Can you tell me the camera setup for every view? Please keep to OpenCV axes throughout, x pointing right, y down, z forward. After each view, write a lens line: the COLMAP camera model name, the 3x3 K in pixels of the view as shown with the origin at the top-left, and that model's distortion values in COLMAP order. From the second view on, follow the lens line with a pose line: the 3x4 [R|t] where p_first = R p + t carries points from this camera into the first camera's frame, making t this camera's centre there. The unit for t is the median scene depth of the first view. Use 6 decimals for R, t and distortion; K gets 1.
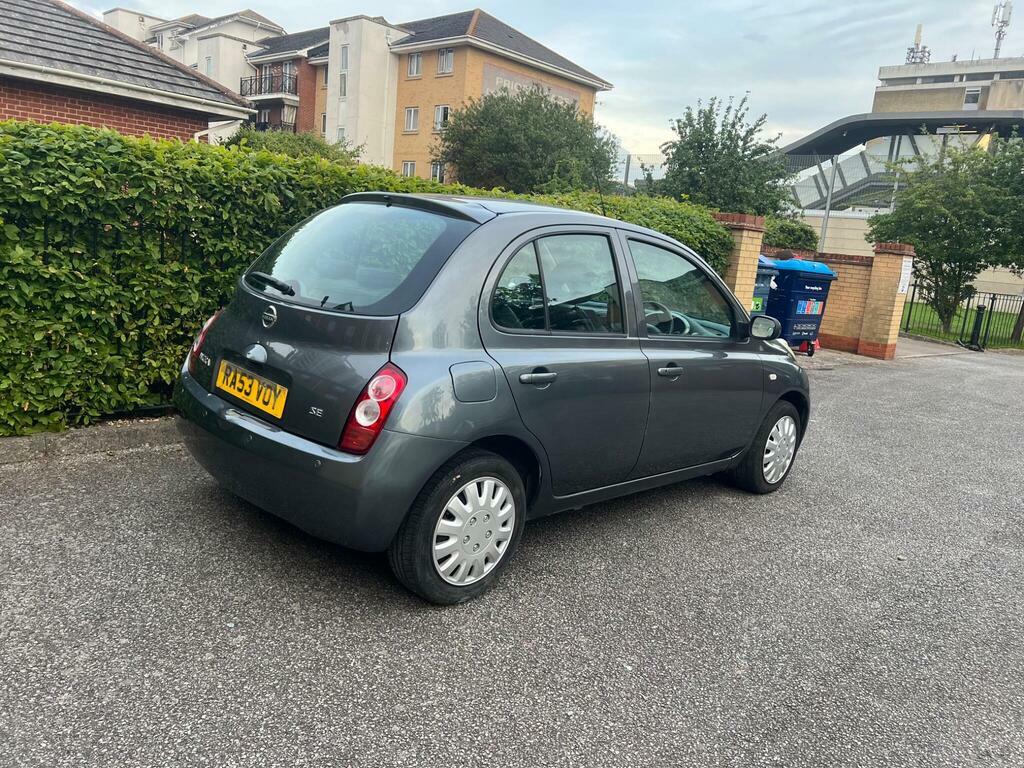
lens RADIAL K [[773.1, 0, 521.2], [0, 773.1, 383.6], [0, 0, 1]] dist [0.045153, -0.054955]
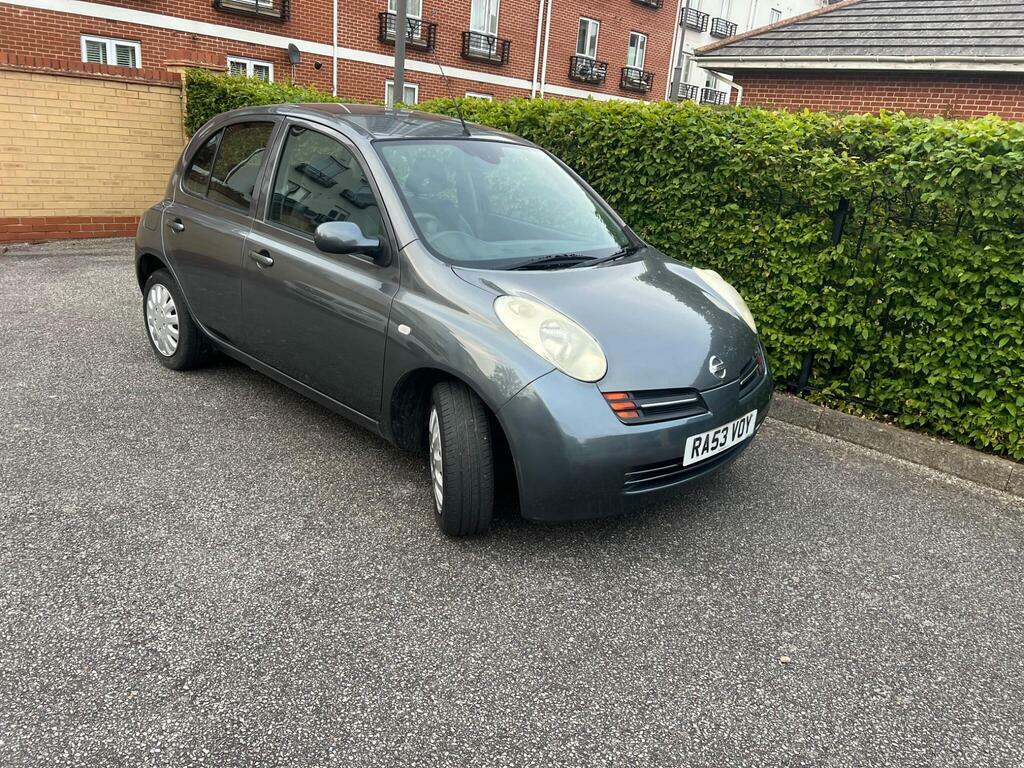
lens RADIAL K [[773.1, 0, 518.7], [0, 773.1, 382.3], [0, 0, 1]] dist [0.045153, -0.054955]
pose [[0.019483, 0.209437, -0.977628, 0.969363], [-0.266808, 0.943443, 0.196796, -0.120297], [0.963553, 0.257005, 0.074261, 1.037694]]
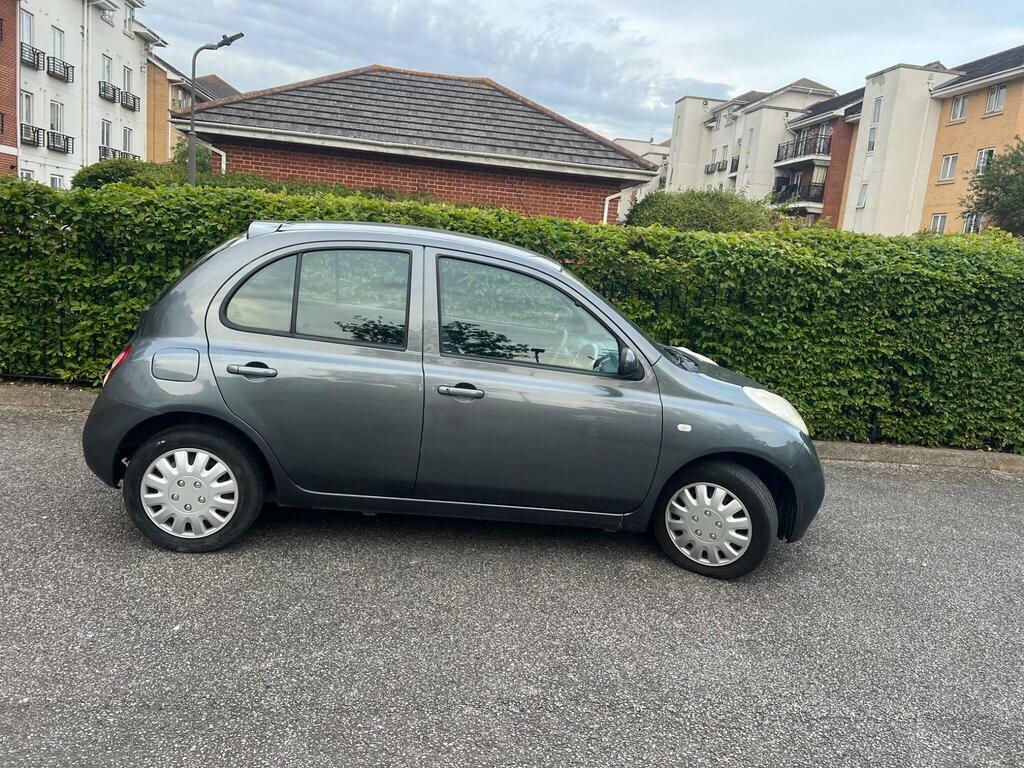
lens RADIAL K [[773.1, 0, 520.5], [0, 773.1, 385.3], [0, 0, 1]] dist [0.045153, -0.054955]
pose [[0.763813, 0.088769, -0.639304, 0.700392], [-0.137483, 0.990142, -0.026775, -0.007154], [0.630625, 0.108344, 0.768488, 0.248802]]
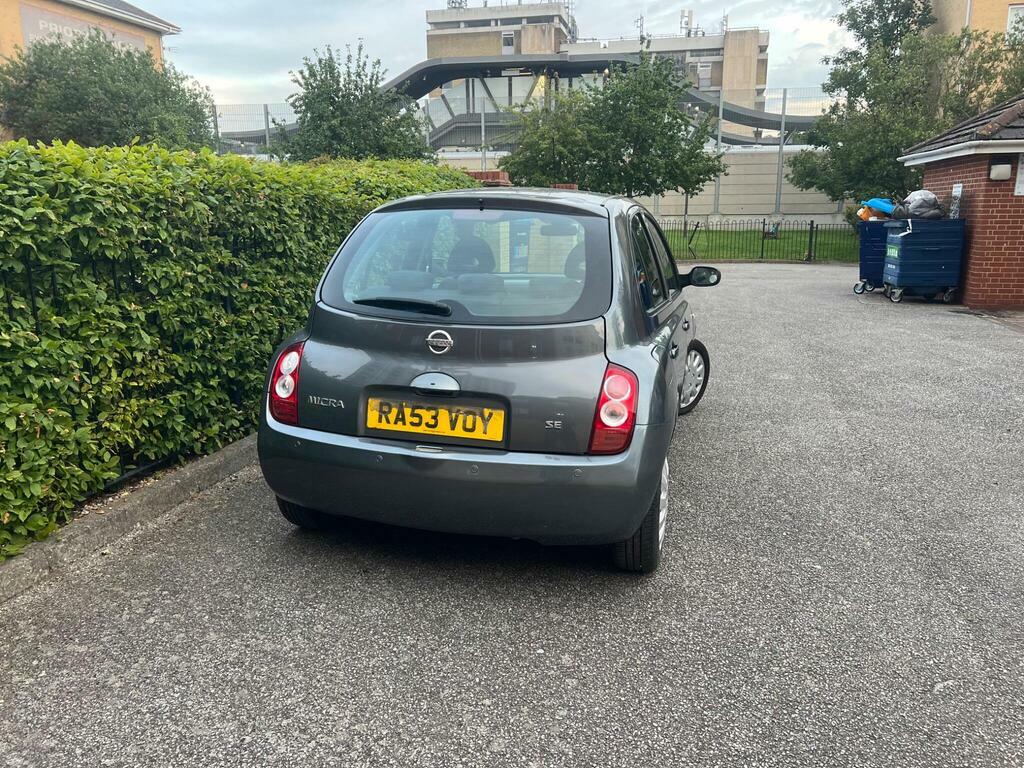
lens RADIAL K [[773.1, 0, 518.9], [0, 773.1, 384.8], [0, 0, 1]] dist [0.045153, -0.054955]
pose [[0.862625, -0.208503, 0.460873, -0.461607], [0.177640, 0.977936, 0.109934, -0.081406], [-0.473626, -0.012963, 0.880631, 0.082748]]
